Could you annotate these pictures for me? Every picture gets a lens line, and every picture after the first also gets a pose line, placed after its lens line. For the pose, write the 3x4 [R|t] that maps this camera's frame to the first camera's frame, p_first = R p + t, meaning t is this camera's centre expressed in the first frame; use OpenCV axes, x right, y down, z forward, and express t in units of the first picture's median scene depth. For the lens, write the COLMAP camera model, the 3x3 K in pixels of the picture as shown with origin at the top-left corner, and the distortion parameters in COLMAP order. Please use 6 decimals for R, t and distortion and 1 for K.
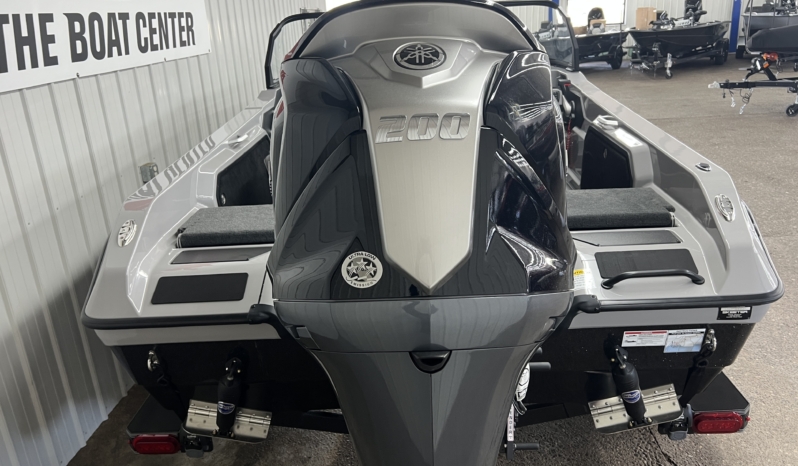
lens RADIAL K [[621.2, 0, 389.0], [0, 621.2, 232.8], [0, 0, 1]] dist [0.094414, -0.110682]
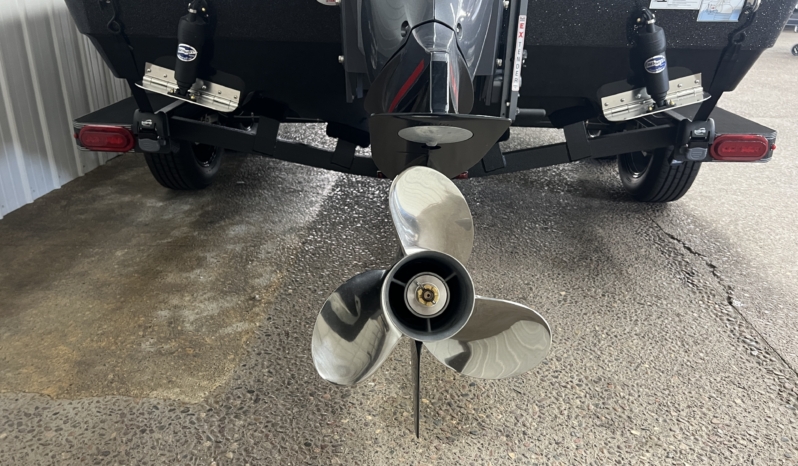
lens RADIAL K [[621.2, 0, 389.0], [0, 621.2, 232.8], [0, 0, 1]] dist [0.094414, -0.110682]
pose [[0.997059, 0.072264, 0.025523, 0.010432], [-0.072871, 0.997060, 0.023695, 0.455251], [-0.023736, -0.025486, 0.999393, 0.121233]]
